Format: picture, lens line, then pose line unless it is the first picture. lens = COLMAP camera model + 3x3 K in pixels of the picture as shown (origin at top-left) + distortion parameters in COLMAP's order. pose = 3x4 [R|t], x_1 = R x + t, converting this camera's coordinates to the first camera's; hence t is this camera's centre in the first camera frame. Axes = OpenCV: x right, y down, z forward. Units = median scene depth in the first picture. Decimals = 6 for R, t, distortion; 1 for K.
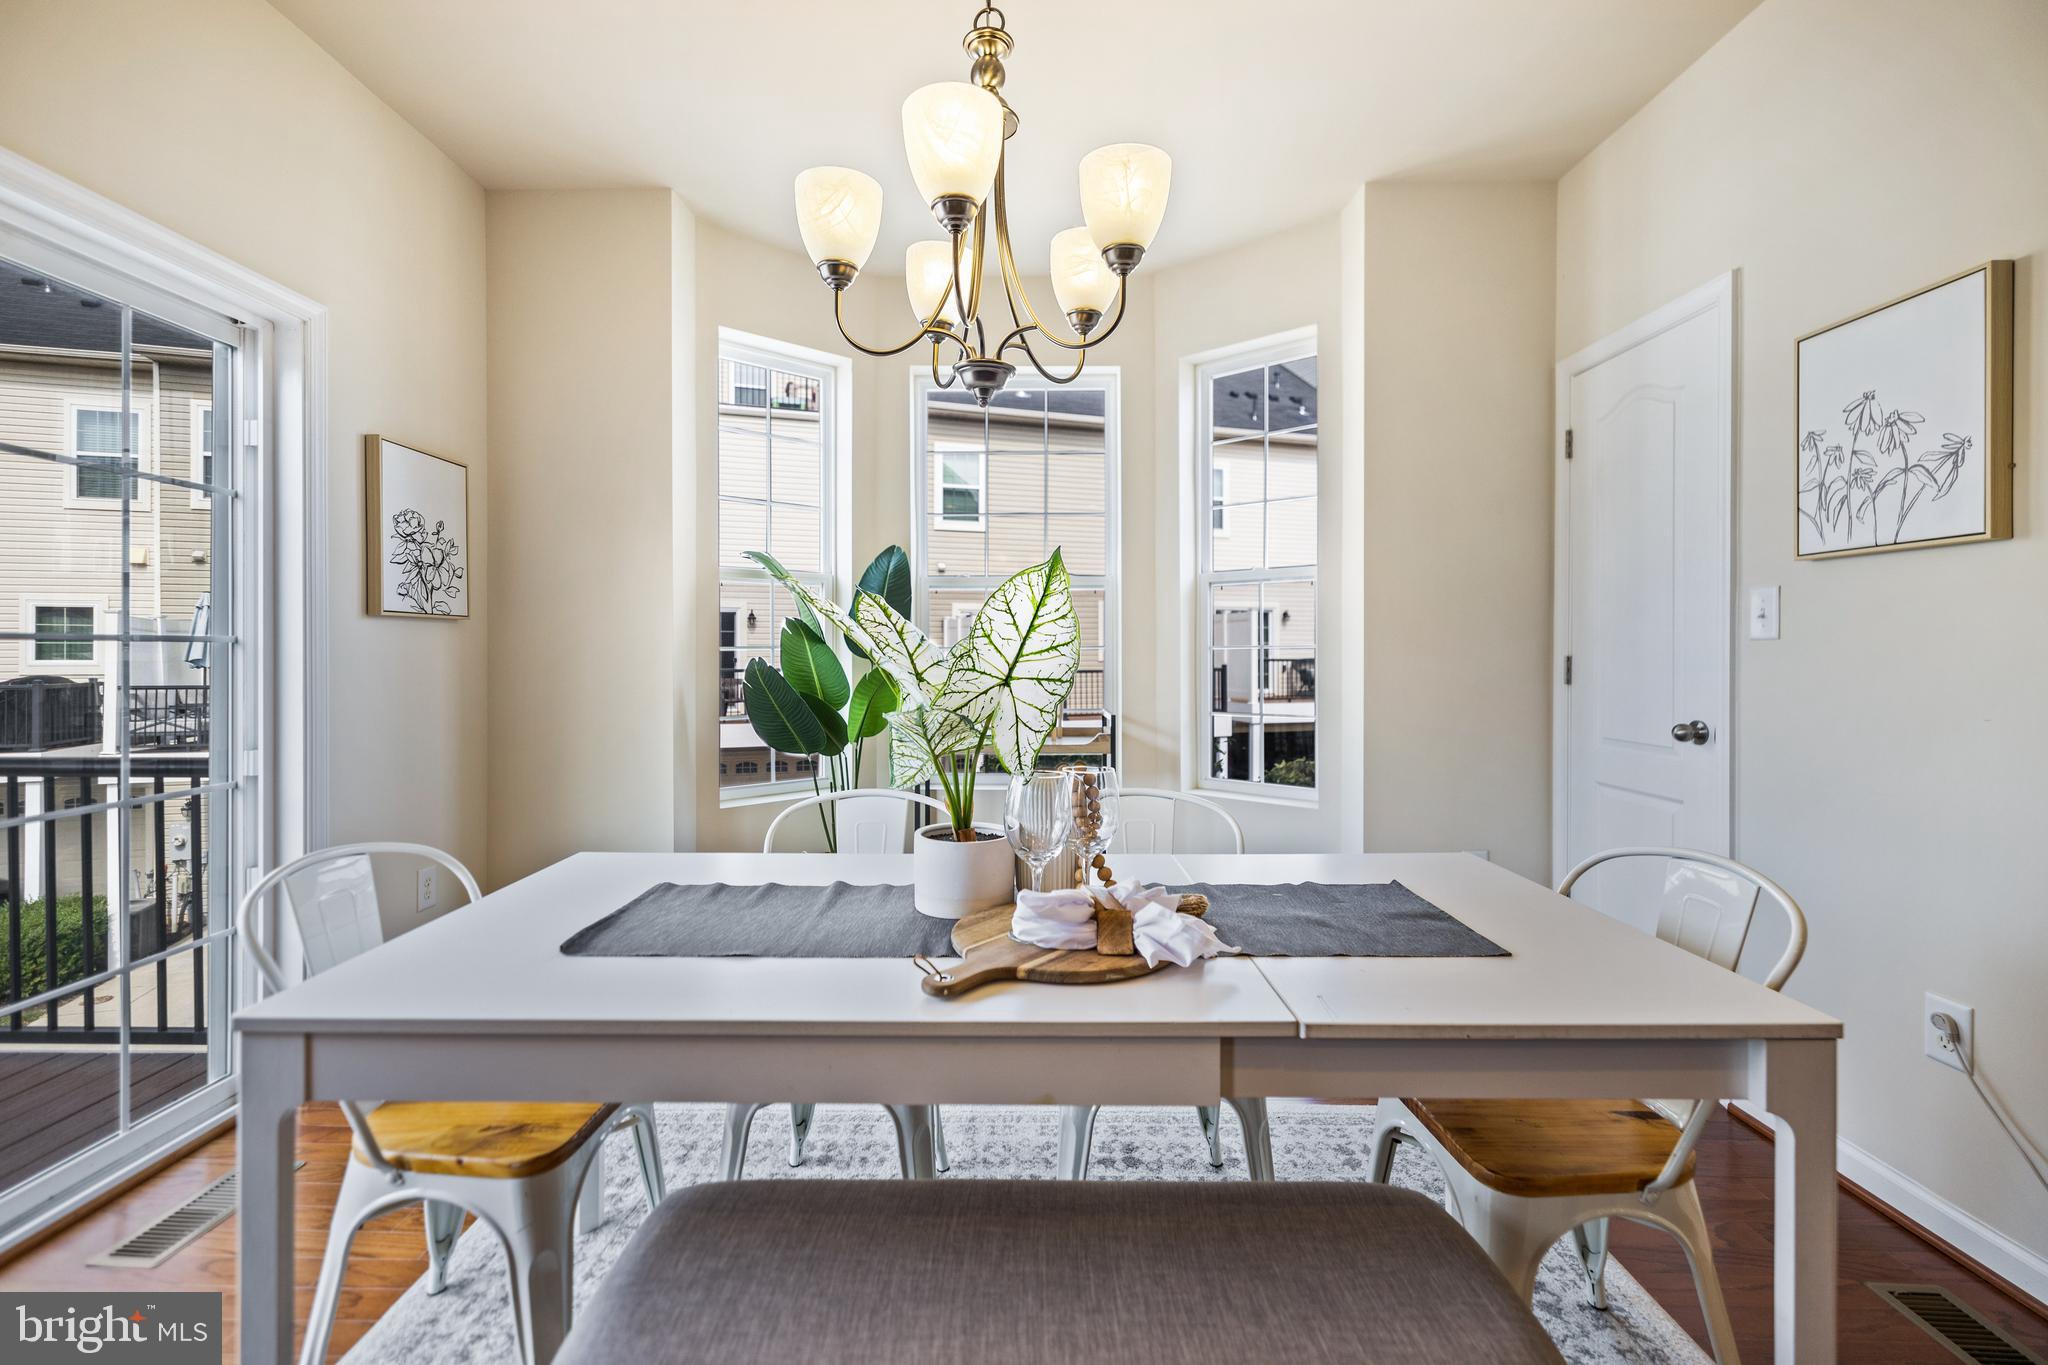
lens RADIAL K [[892.1, 0, 995.7], [0, 892.1, 654.4], [0, 0, 1]] dist [0.001956, 0.001434]
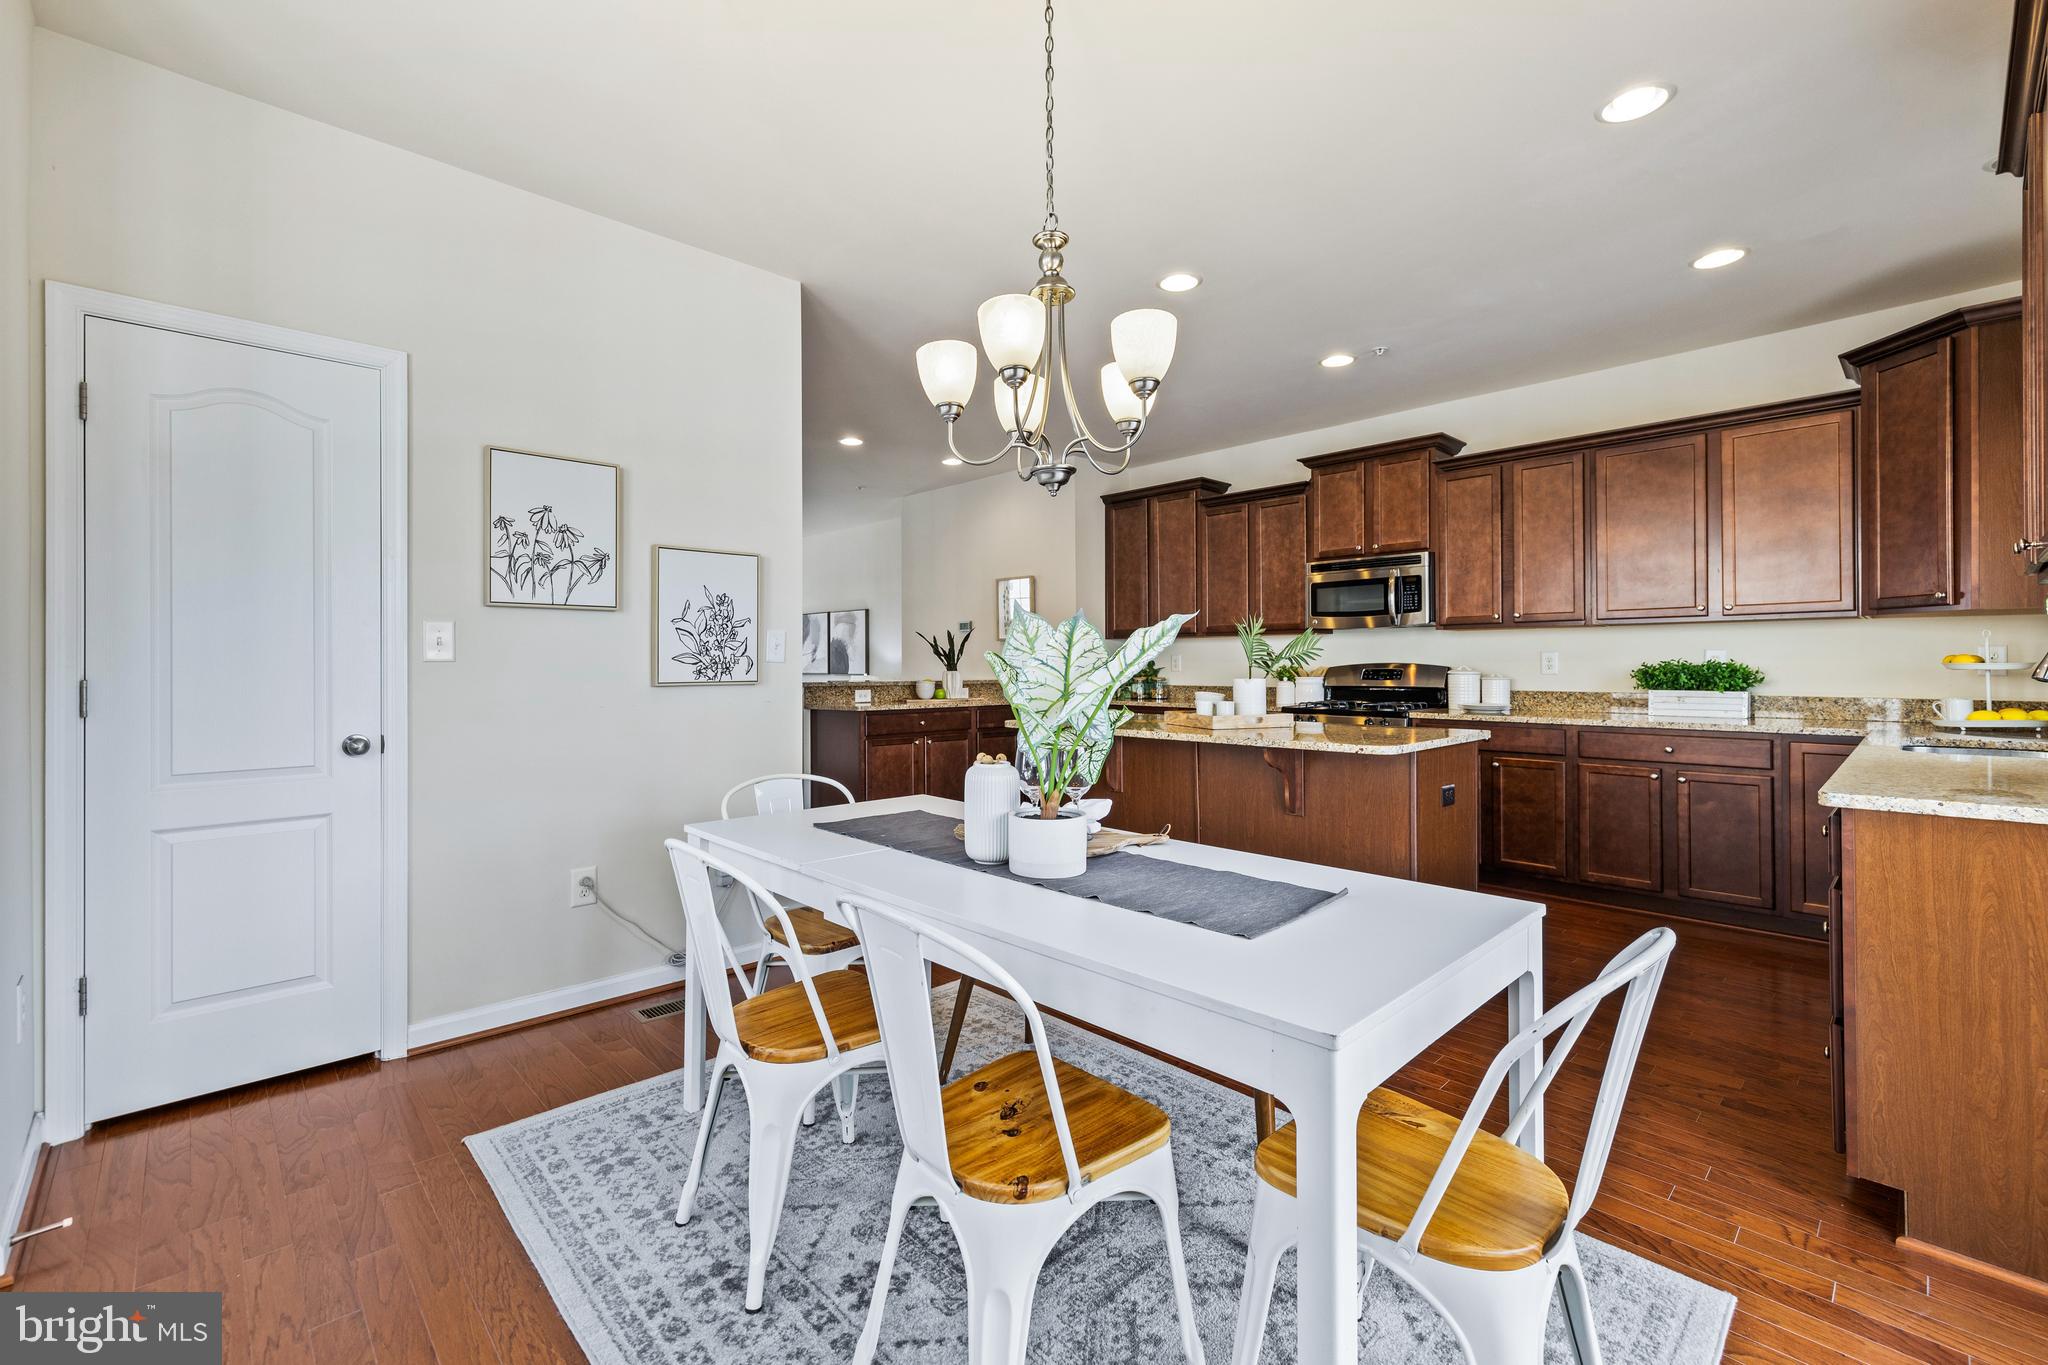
lens RADIAL K [[892.1, 0, 1007.4], [0, 892.1, 669.3], [0, 0, 1]] dist [0.001956, 0.001434]
pose [[-0.689917, -0.003183, 0.723881, -0.665080], [0.005305, 0.999941, 0.009453, -0.014812], [-0.723869, 0.010362, -0.689860, 1.378246]]
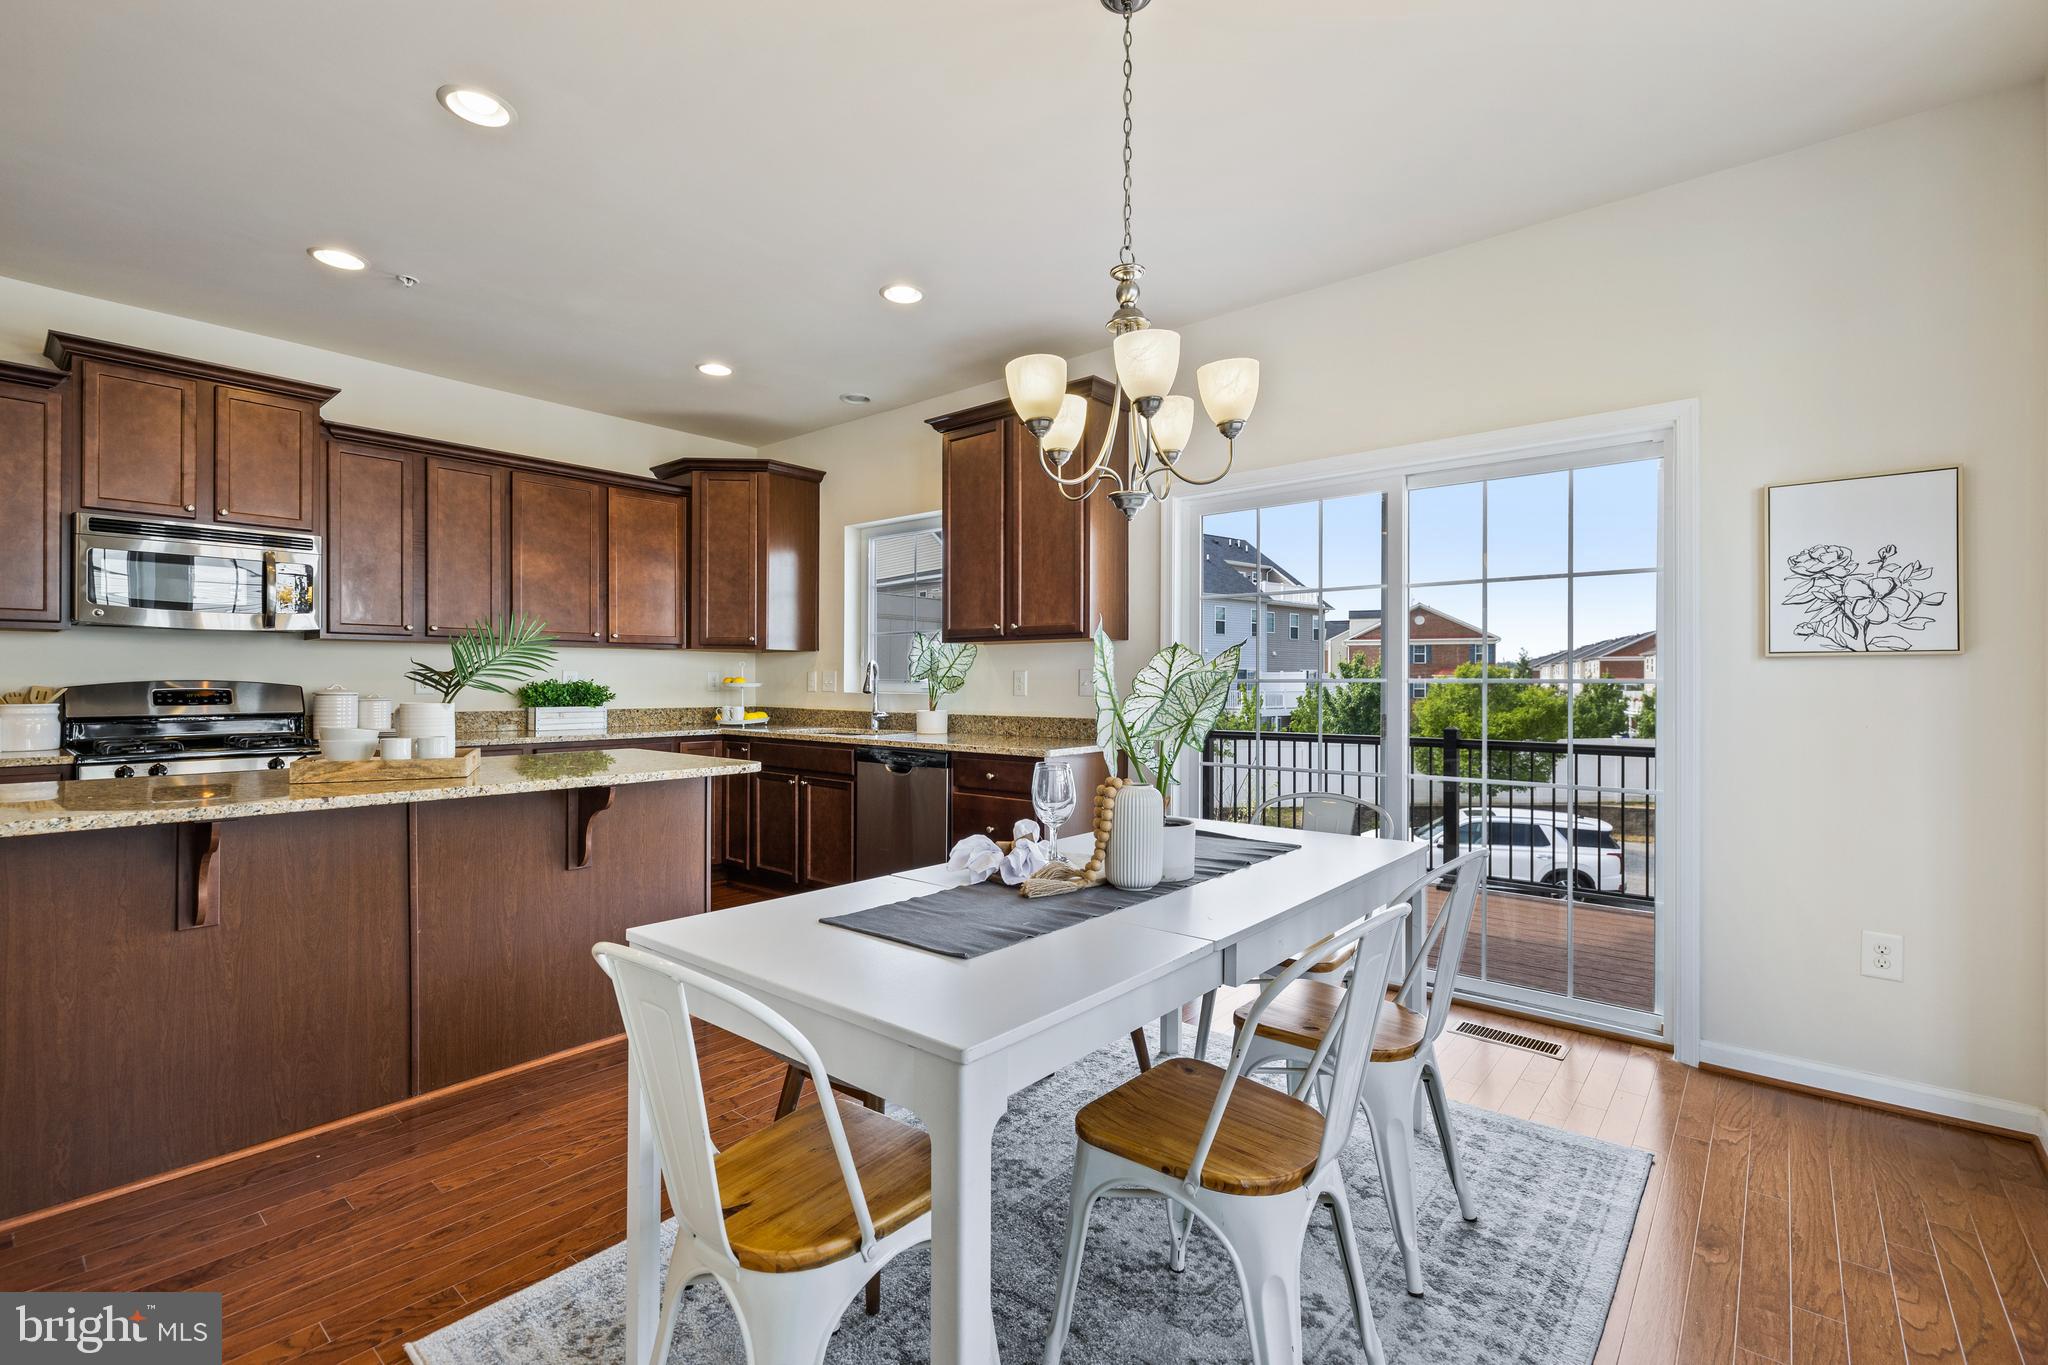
lens RADIAL K [[892.1, 0, 1049.2], [0, 892.1, 677.6], [0, 0, 1]] dist [0.001956, 0.001434]
pose [[-0.632477, -0.007492, -0.774543, 0.797143], [-0.006655, 0.999969, -0.004238, -0.012213], [0.774550, 0.002474, -0.632507, 1.241079]]
